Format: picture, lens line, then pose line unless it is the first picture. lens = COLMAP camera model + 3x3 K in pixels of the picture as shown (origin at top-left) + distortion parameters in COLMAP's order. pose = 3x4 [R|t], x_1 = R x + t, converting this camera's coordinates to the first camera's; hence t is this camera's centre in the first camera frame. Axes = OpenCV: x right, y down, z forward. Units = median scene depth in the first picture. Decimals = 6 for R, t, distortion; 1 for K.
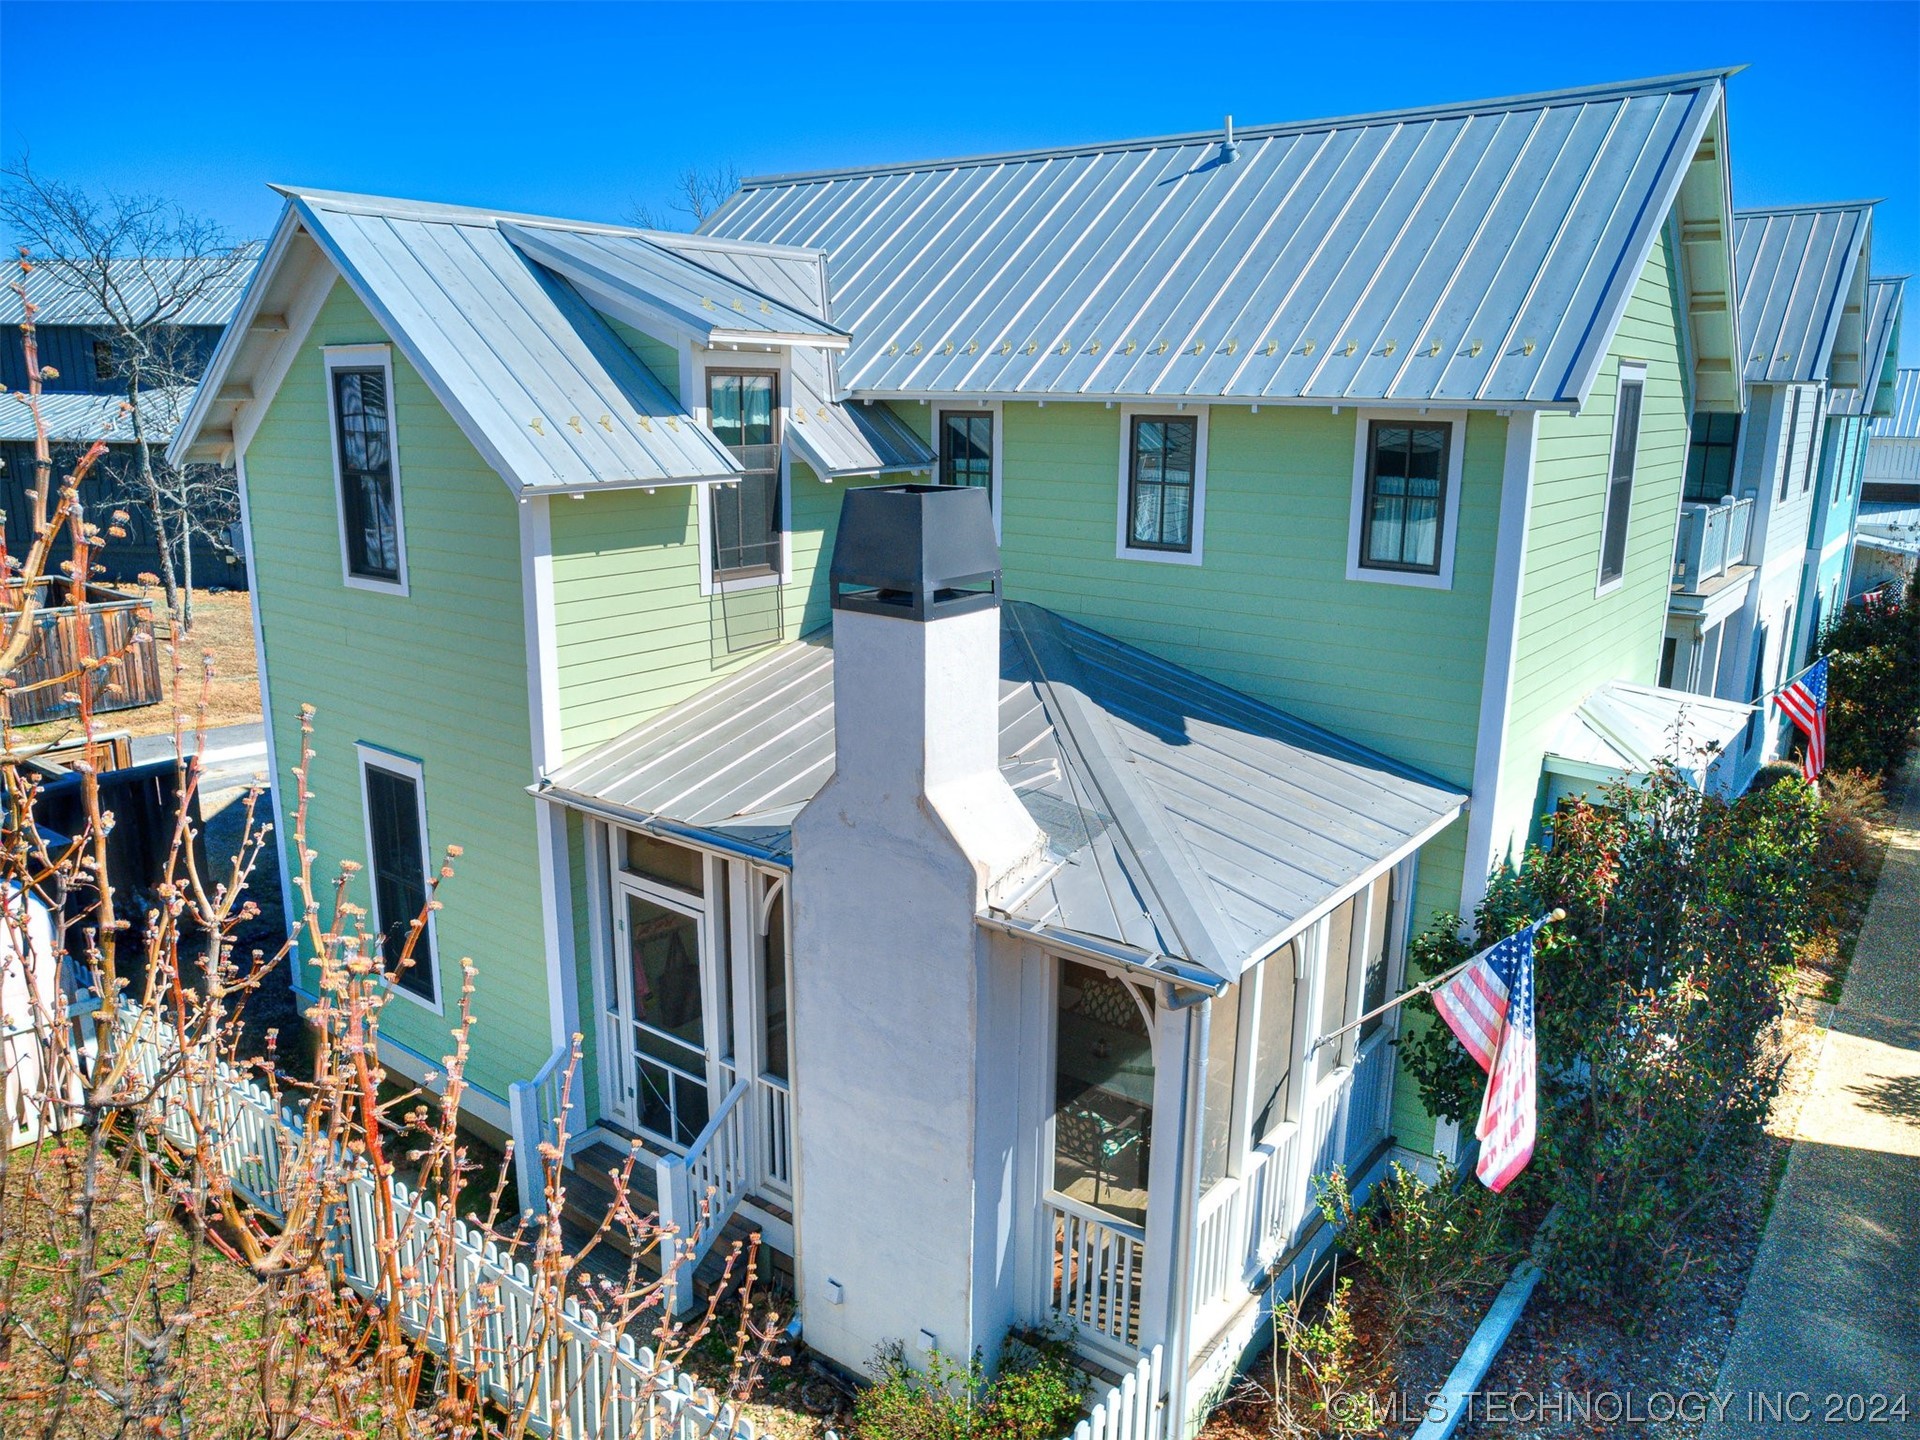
lens RADIAL K [[1411.0, 0, 960.0], [0, 1411.0, 720.0], [0, 0, 1]] dist [-0.010022, 0.000206]
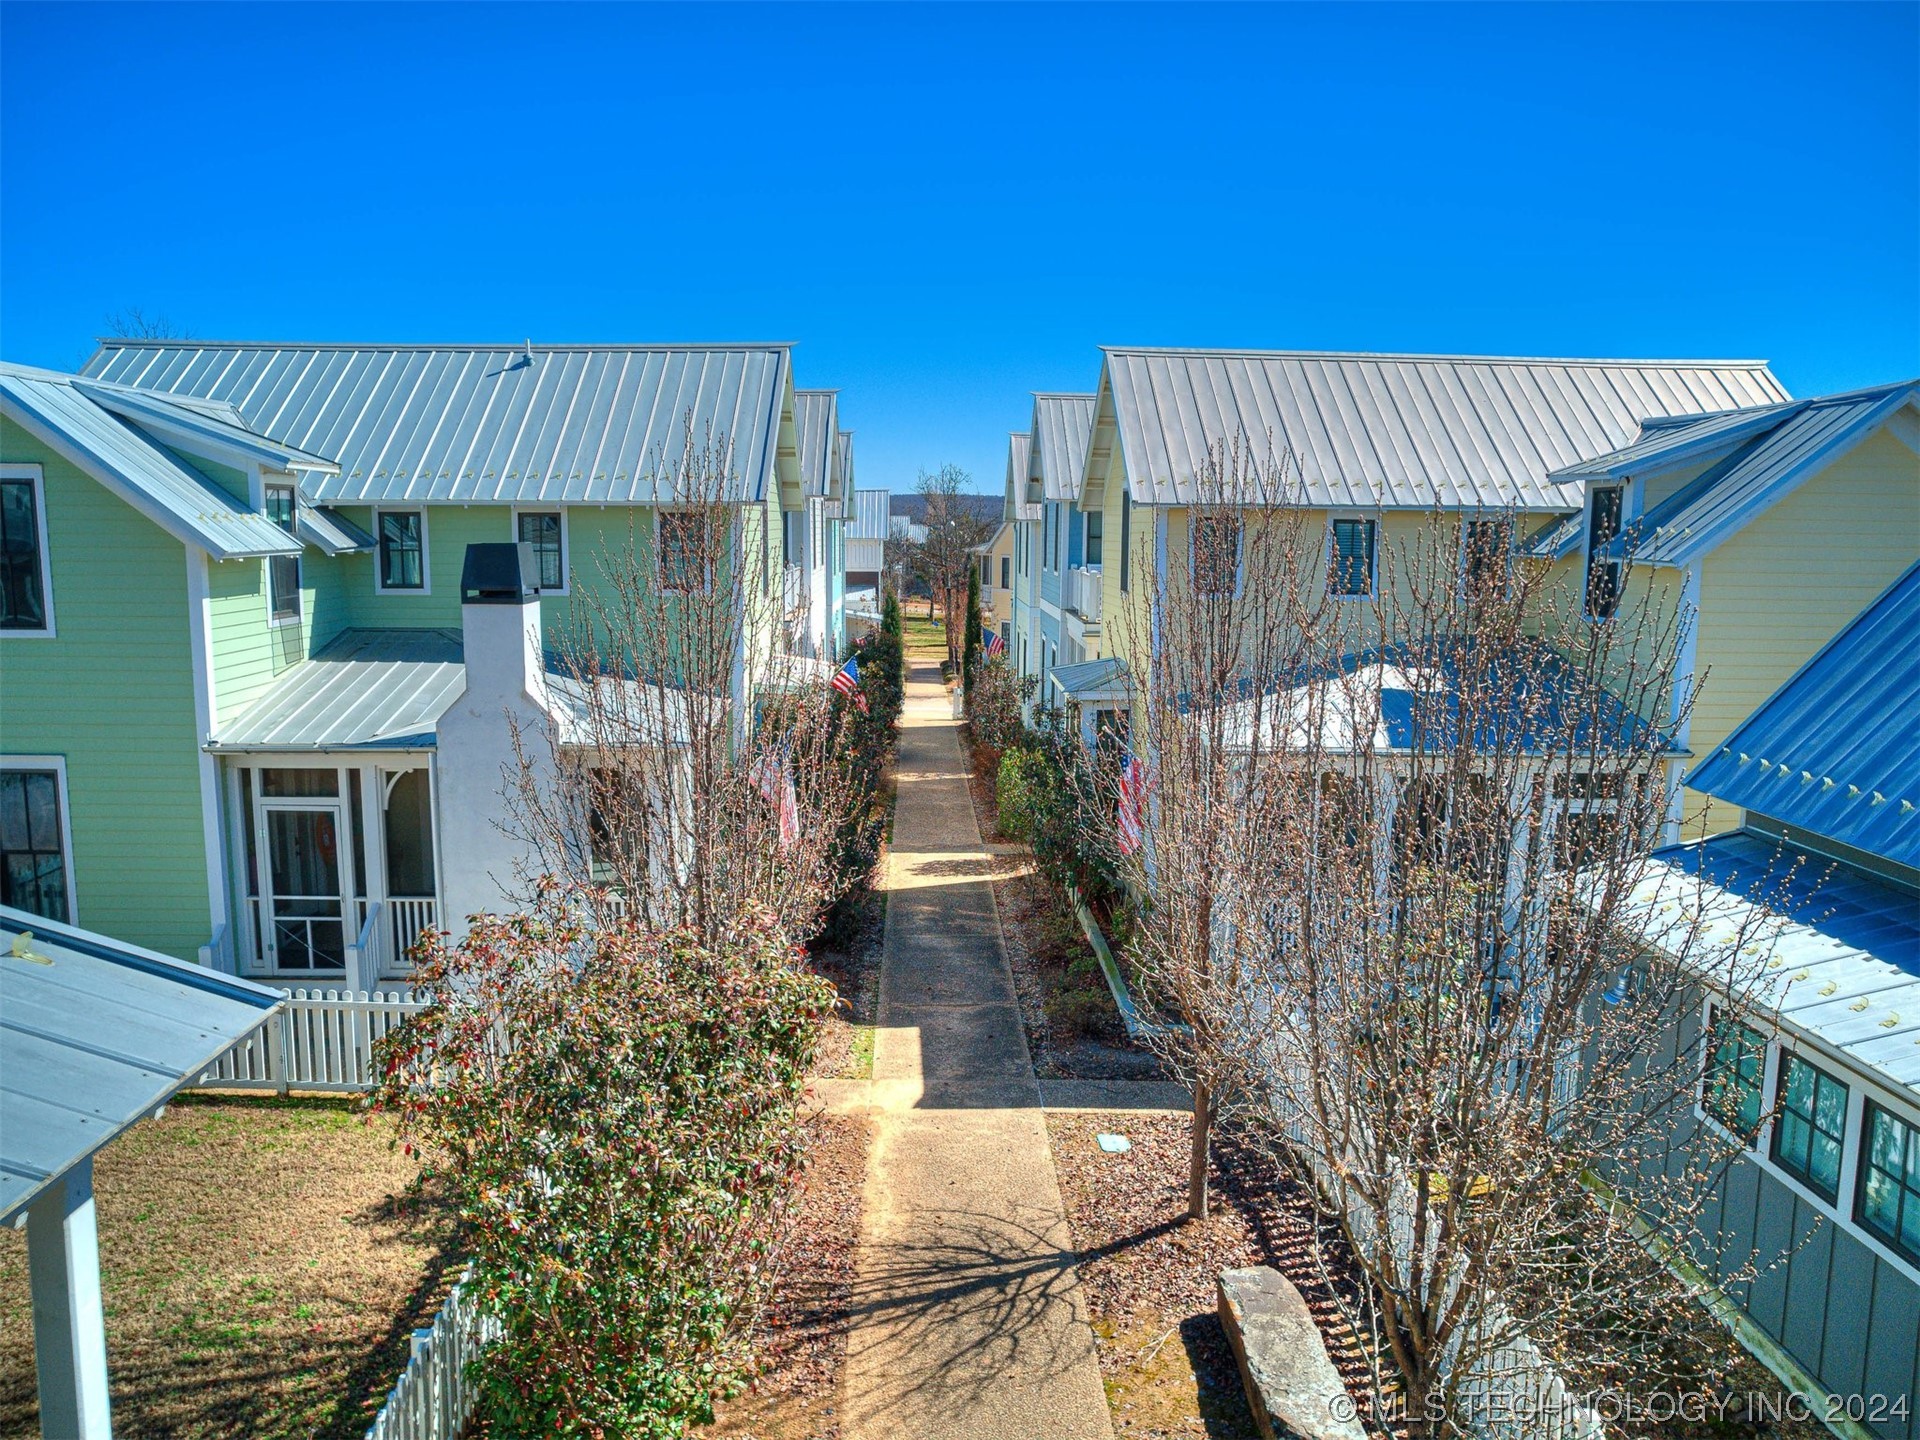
lens RADIAL K [[1411.0, 0, 960.0], [0, 1411.0, 720.0], [0, 0, 1]] dist [-0.010022, 0.000206]
pose [[0.788037, -0.095380, 0.608195, -0.549718], [0.145938, 0.988708, -0.034037, 0.181230], [-0.598081, 0.115581, 0.793058, -0.695838]]
